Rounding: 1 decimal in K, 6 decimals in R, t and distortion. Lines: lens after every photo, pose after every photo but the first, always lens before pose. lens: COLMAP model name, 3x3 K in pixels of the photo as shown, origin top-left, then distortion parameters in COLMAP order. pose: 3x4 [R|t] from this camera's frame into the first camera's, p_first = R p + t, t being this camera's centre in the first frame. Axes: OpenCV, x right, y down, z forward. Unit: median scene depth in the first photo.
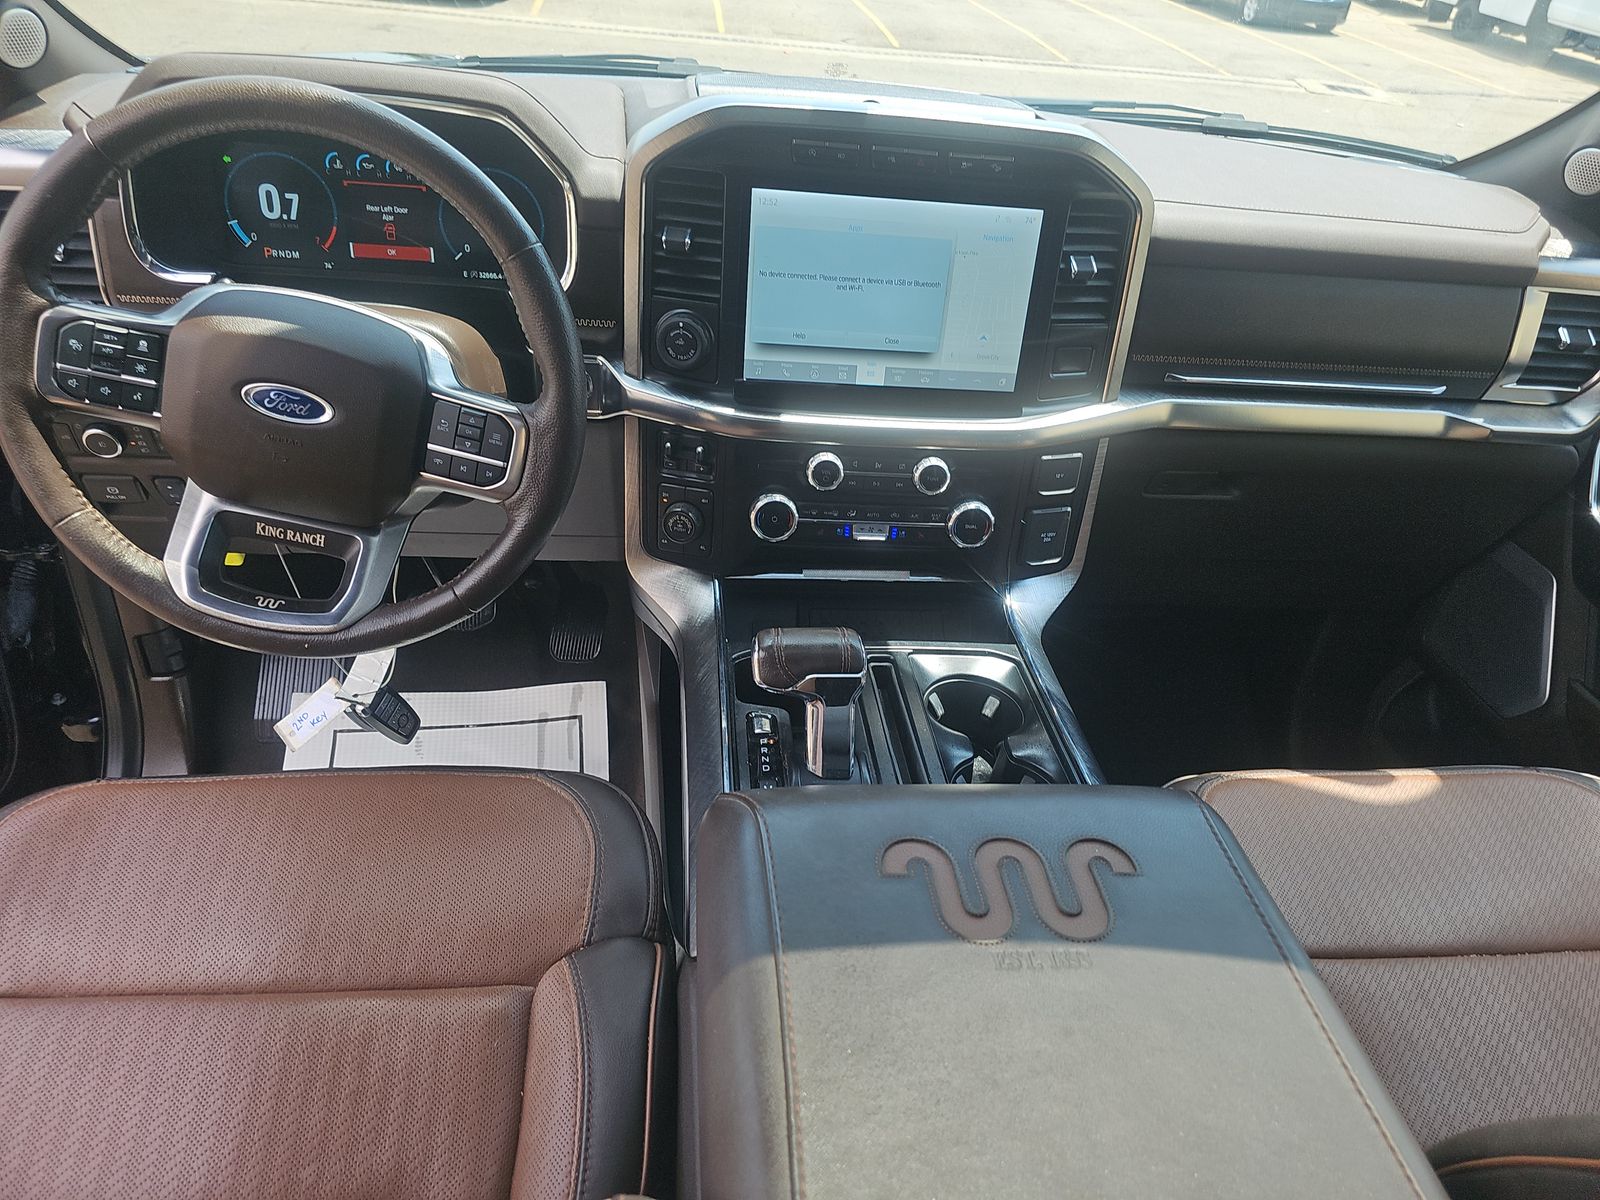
lens RADIAL K [[1136.9, 0, 804.1], [0, 1136.9, 630.4], [0, 0, 1]] dist [0.029486, -0.001443]
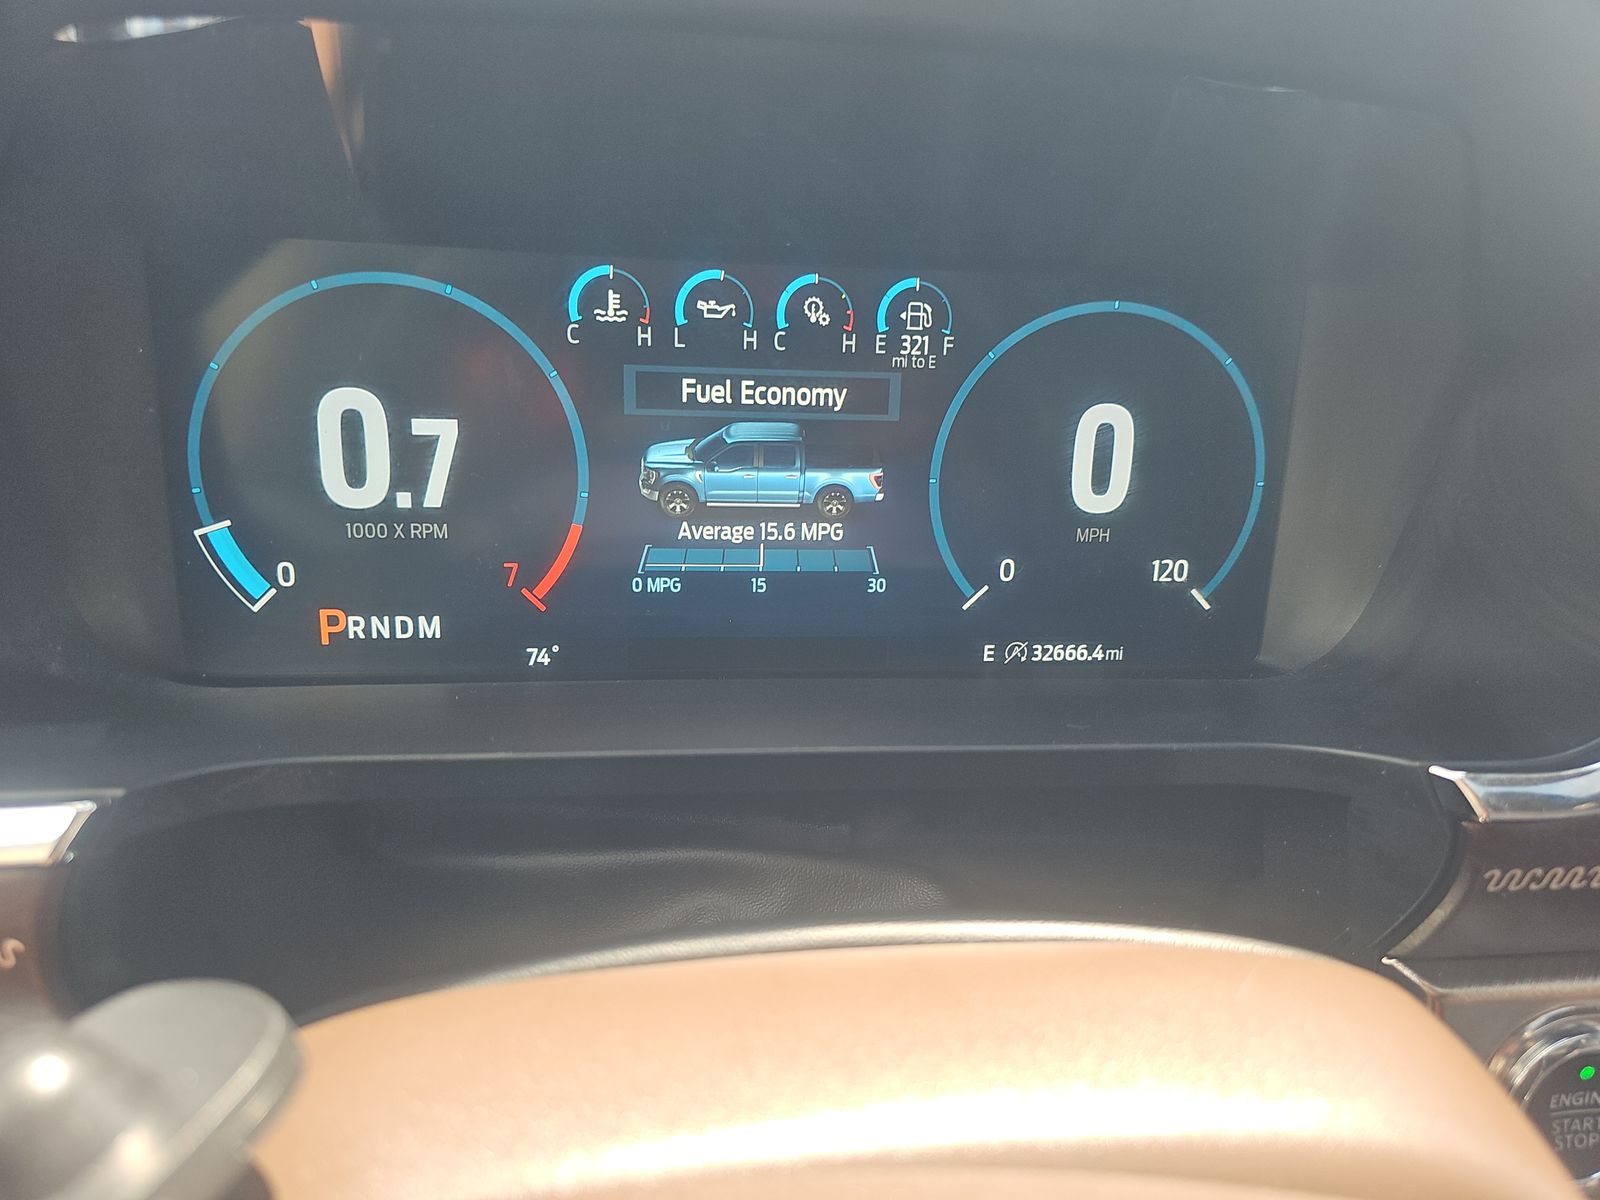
lens RADIAL K [[1136.9, 0, 804.1], [0, 1136.9, 630.4], [0, 0, 1]] dist [0.029486, -0.001443]
pose [[0.998701, -0.048287, 0.016263, -0.368372], [0.050703, 0.973352, -0.223639, -0.268557], [-0.005031, 0.224173, 0.974536, 0.752900]]
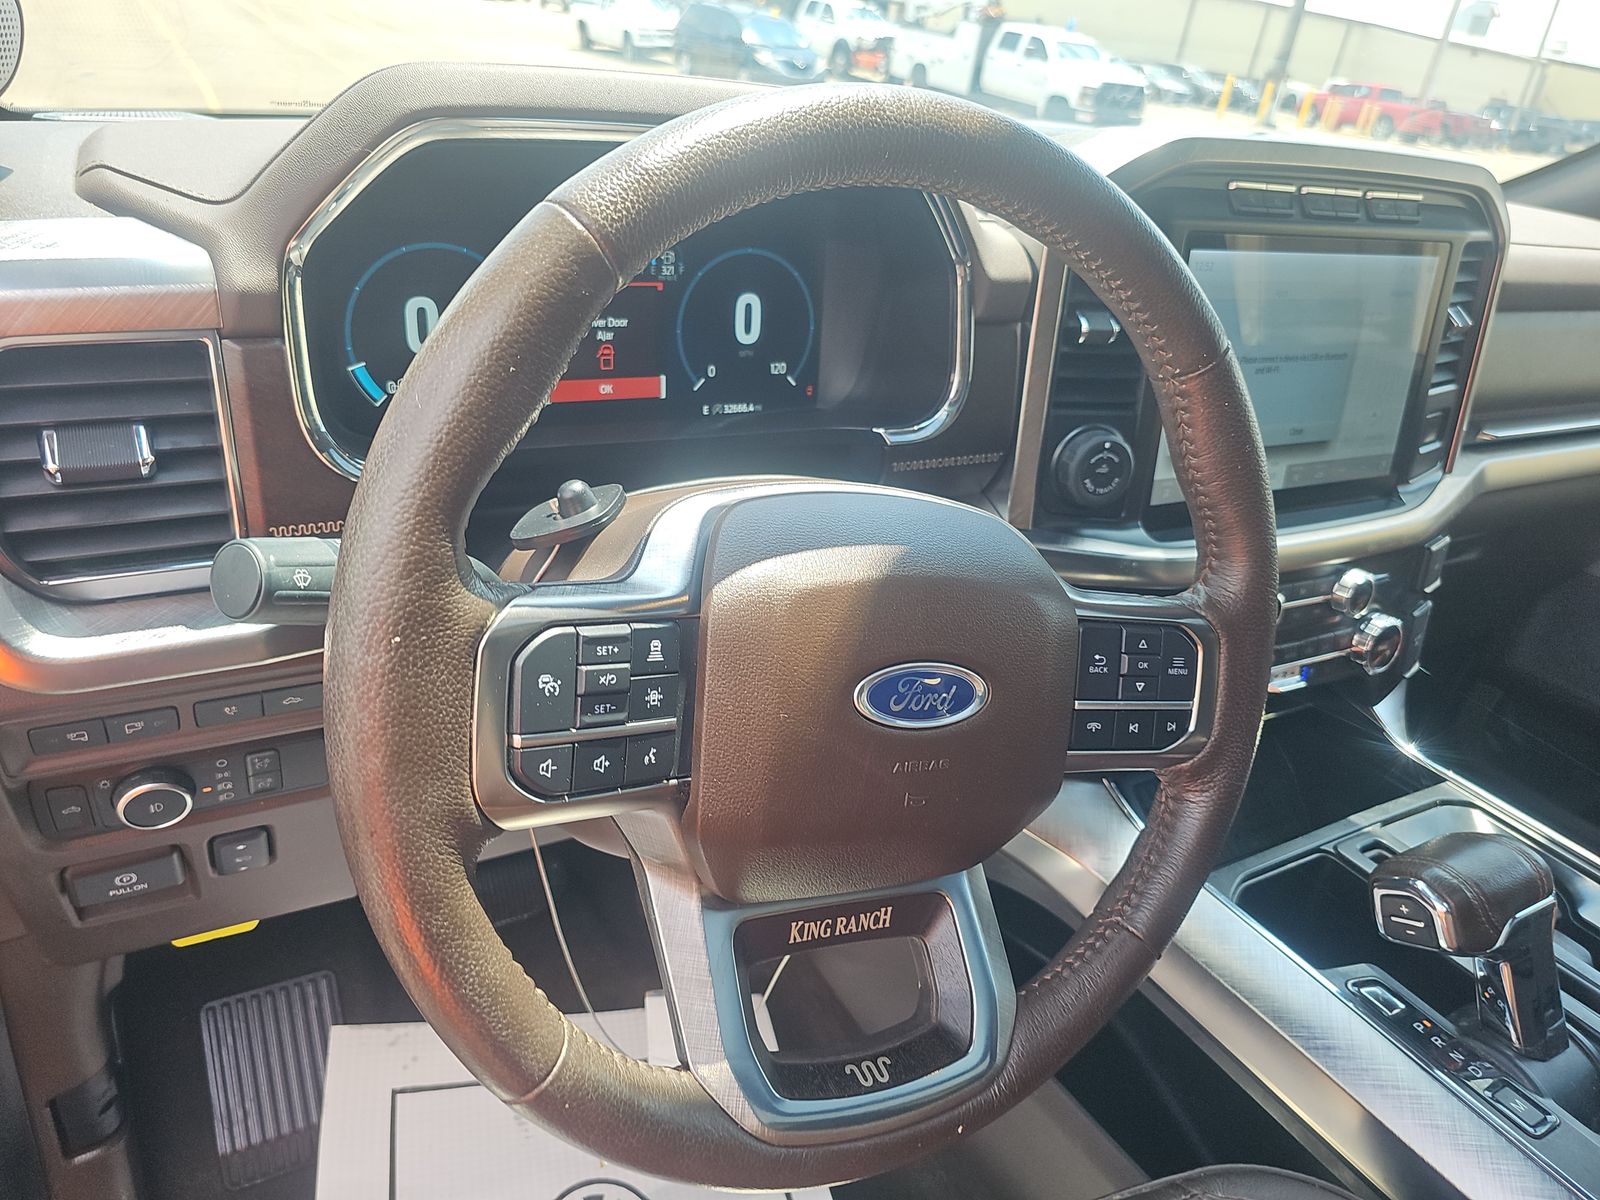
lens RADIAL K [[1065.3, 0, 845.6], [0, 1065.3, 622.8], [0, 0, 1]] dist [0.053767, -0.000833]
pose [[0.898864, -0.189746, 0.395020, -0.517924], [0.205486, 0.978657, 0.002512, -0.187205], [-0.387066, 0.078913, 0.918669, 0.438363]]
